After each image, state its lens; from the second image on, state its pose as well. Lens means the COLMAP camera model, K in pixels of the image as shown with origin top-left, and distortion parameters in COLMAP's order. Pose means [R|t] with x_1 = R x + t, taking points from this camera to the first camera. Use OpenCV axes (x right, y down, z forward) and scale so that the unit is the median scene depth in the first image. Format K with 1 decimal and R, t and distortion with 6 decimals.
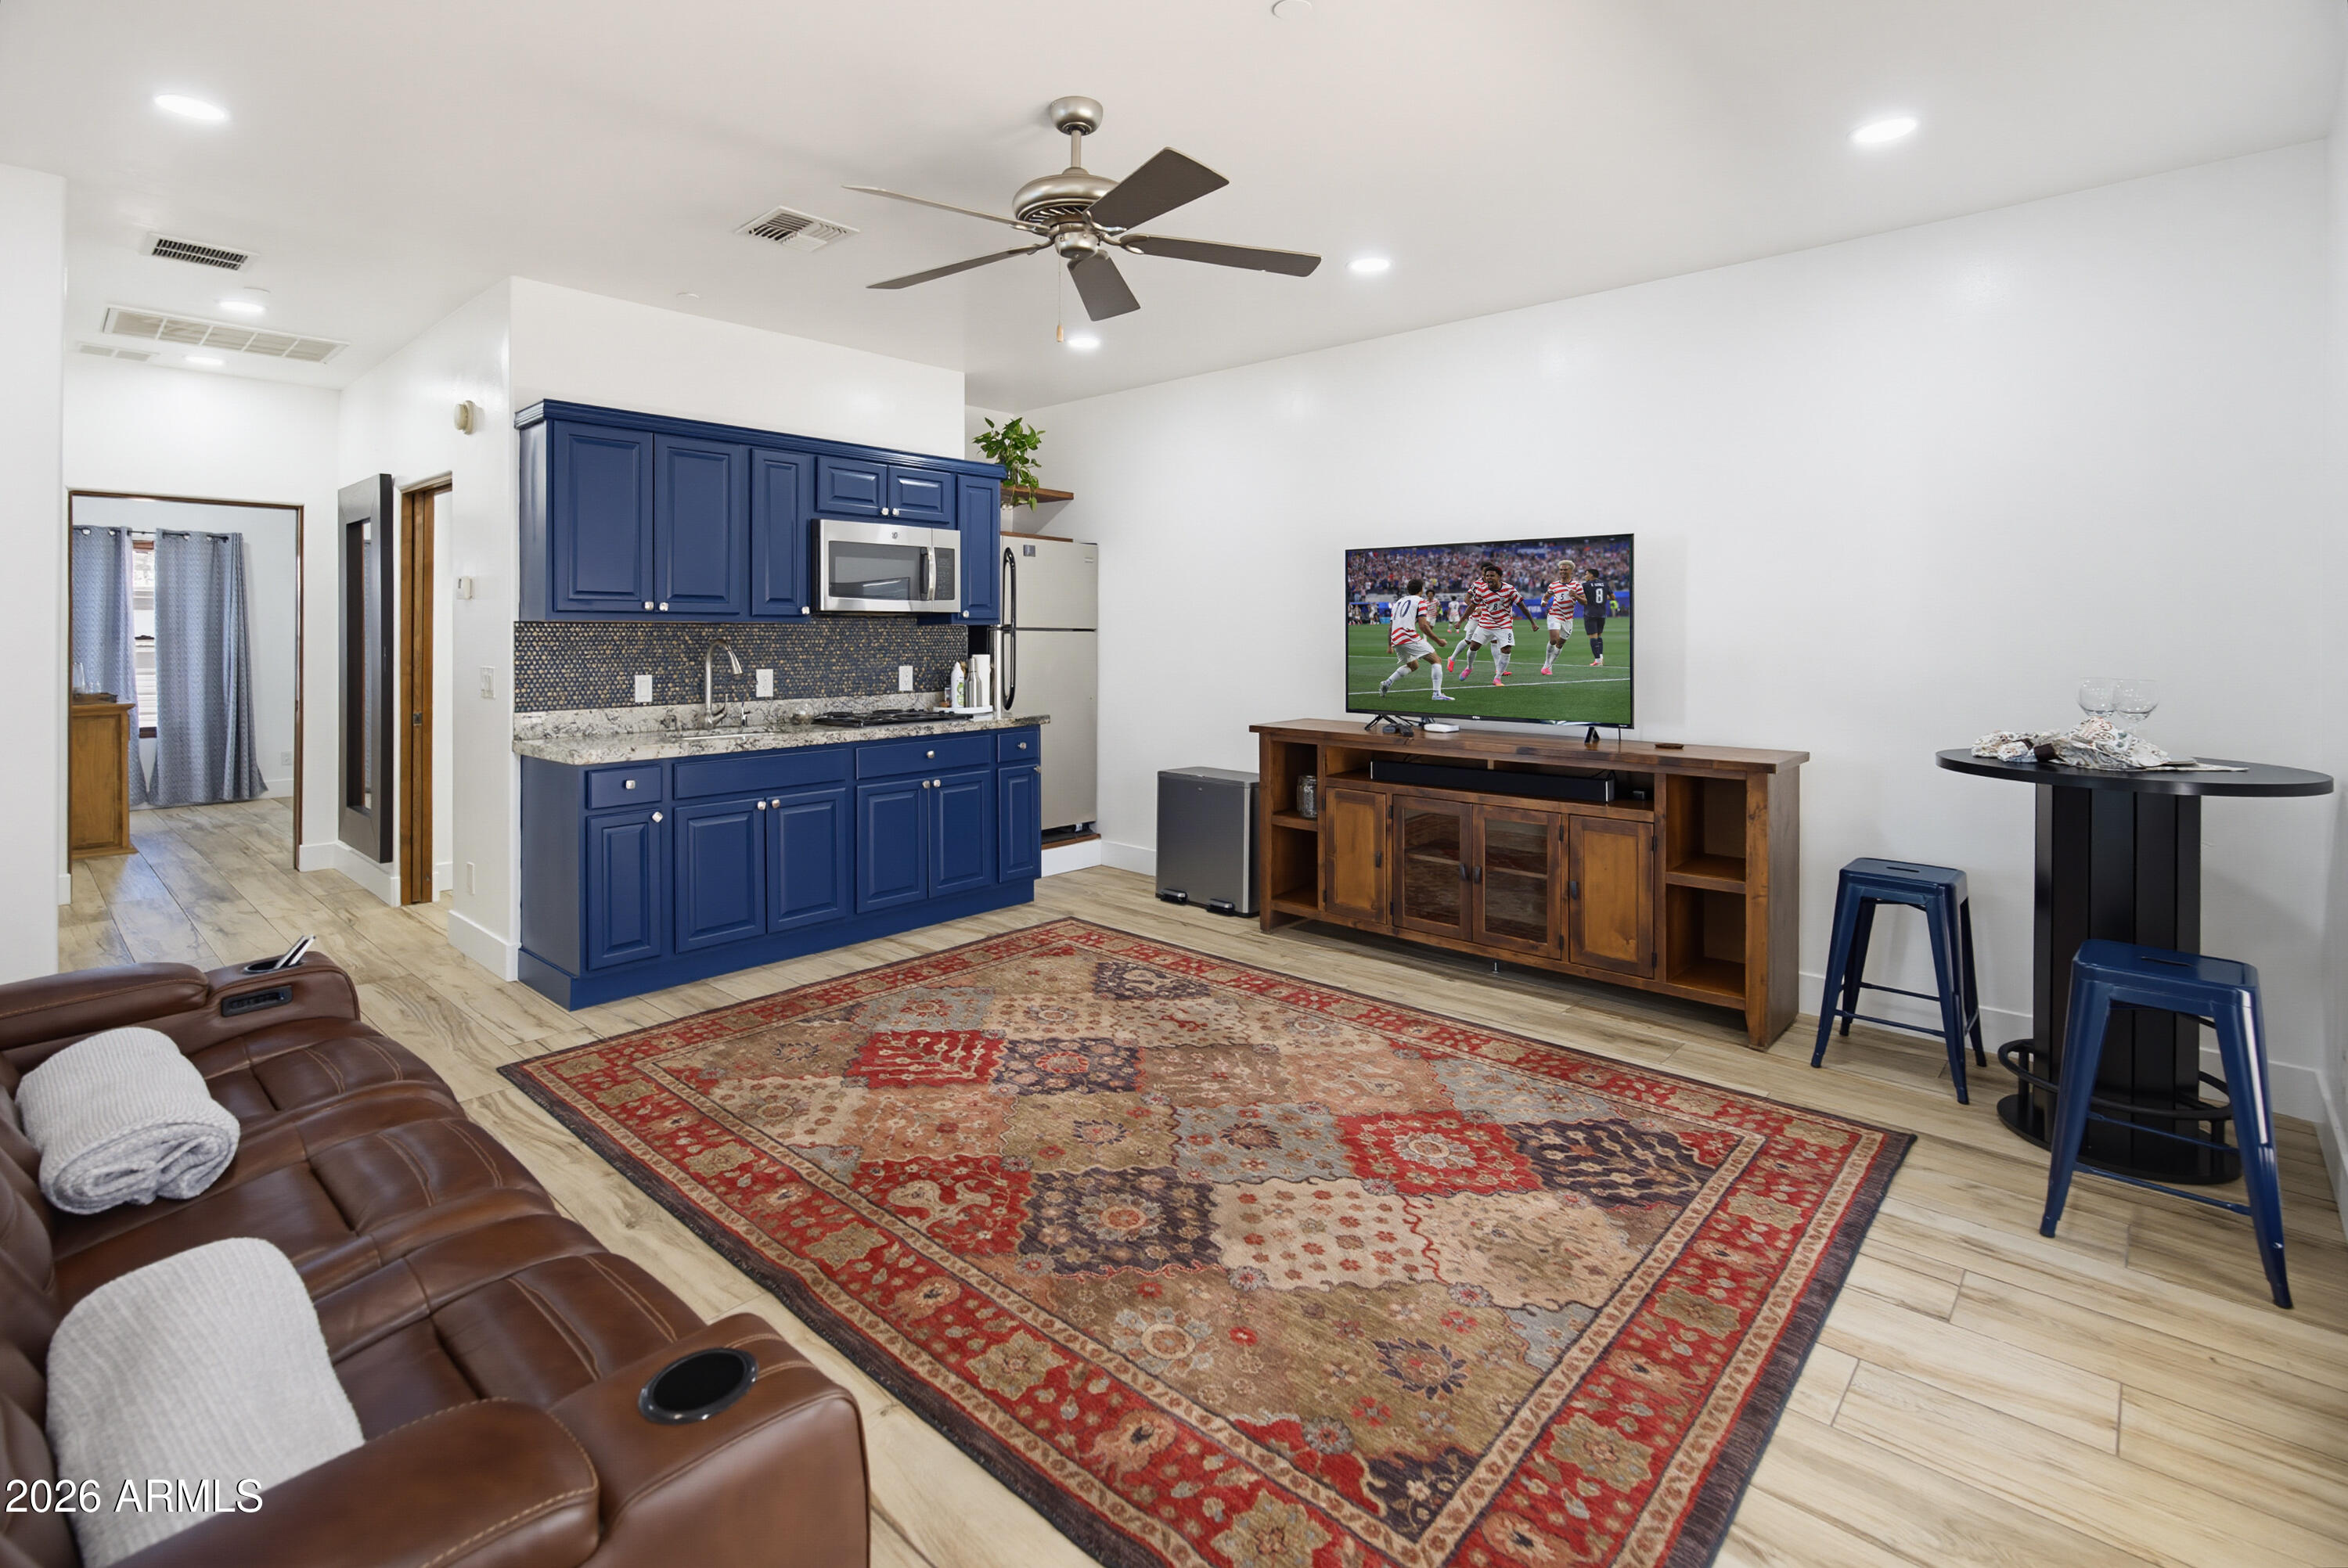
lens RADIAL K [[1108.2, 0, 1177.8], [0, 1108.2, 633.5], [0, 0, 1]] dist [-0.002059, 0.000267]
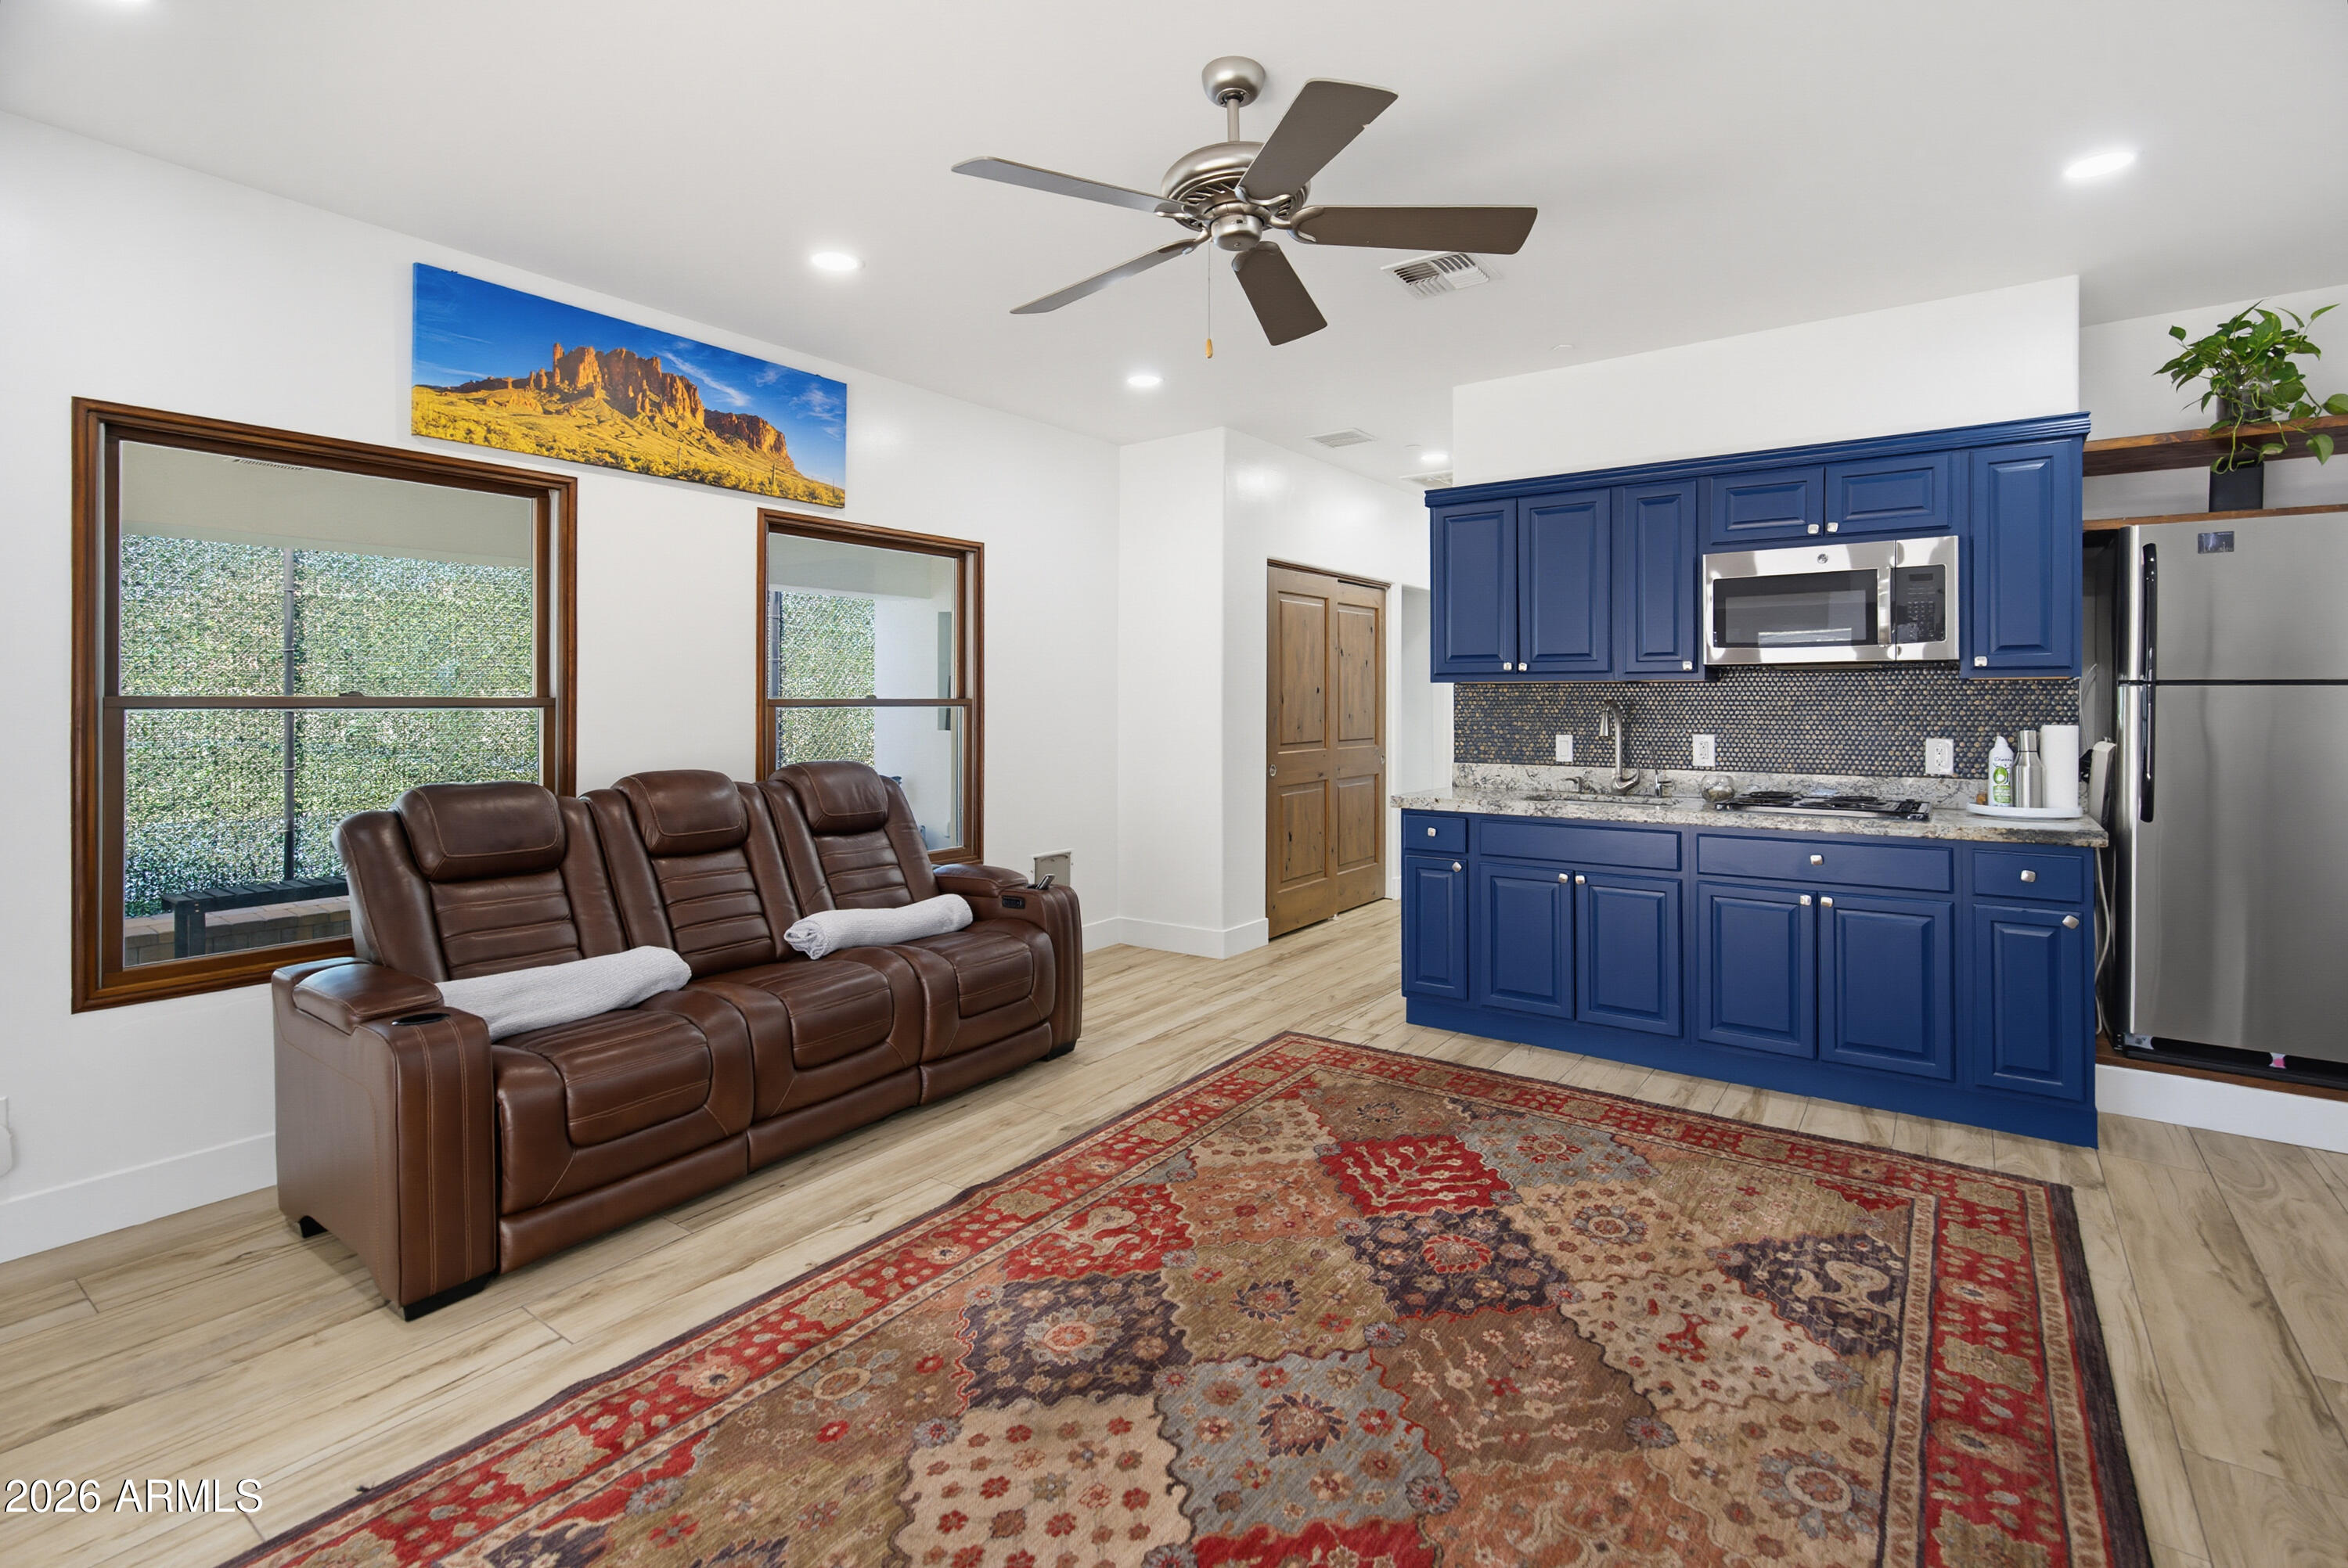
lens RADIAL K [[1088.1, 0, 1180.3], [0, 1088.1, 688.9], [0, 0, 1]] dist [-0.001234, -0.000695]
pose [[0.106052, -0.011395, -0.994295, 0.512861], [-0.000919, 0.999933, -0.011558, 0.008235], [0.994360, 0.002140, 0.106035, 0.605431]]
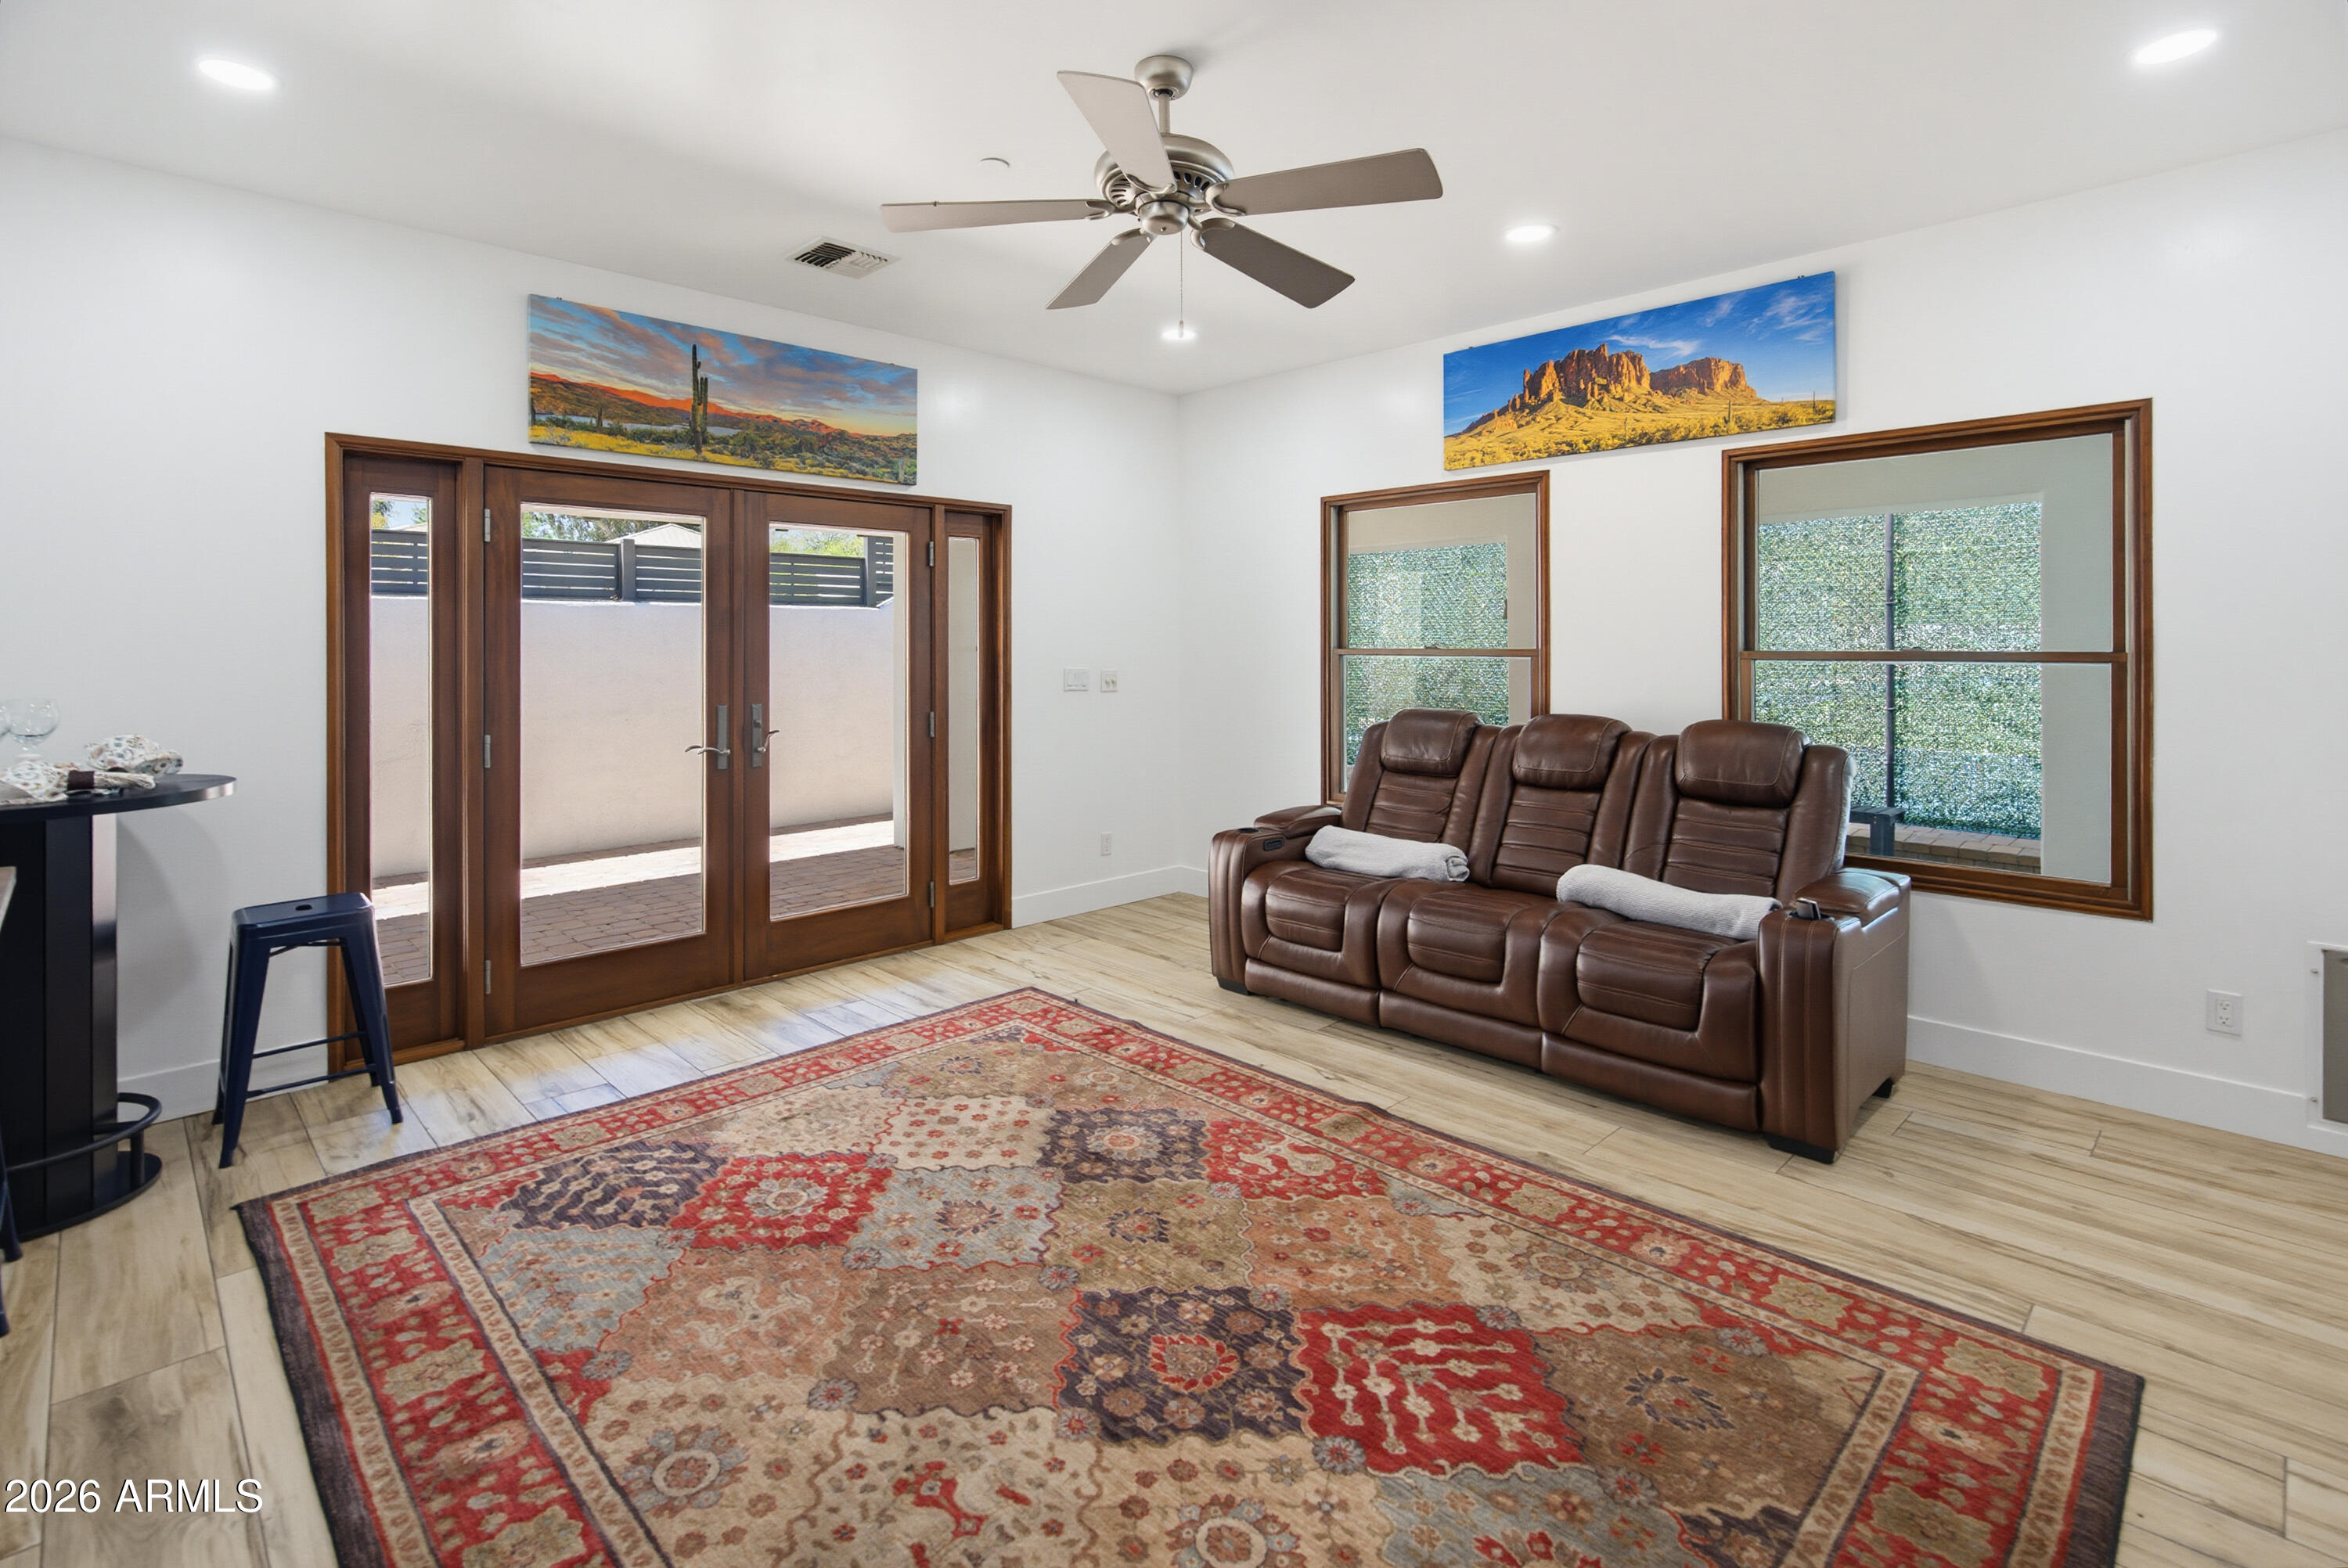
lens RADIAL K [[1099.4, 0, 1179.9], [0, 1099.4, 636.1], [0, 0, 1]] dist [-0.002495, -0.000461]
pose [[-0.998337, 0.000781, 0.057650, -0.108690], [0.000549, 0.999992, -0.004042, -0.003607], [-0.057653, -0.004004, -0.998329, 1.319894]]
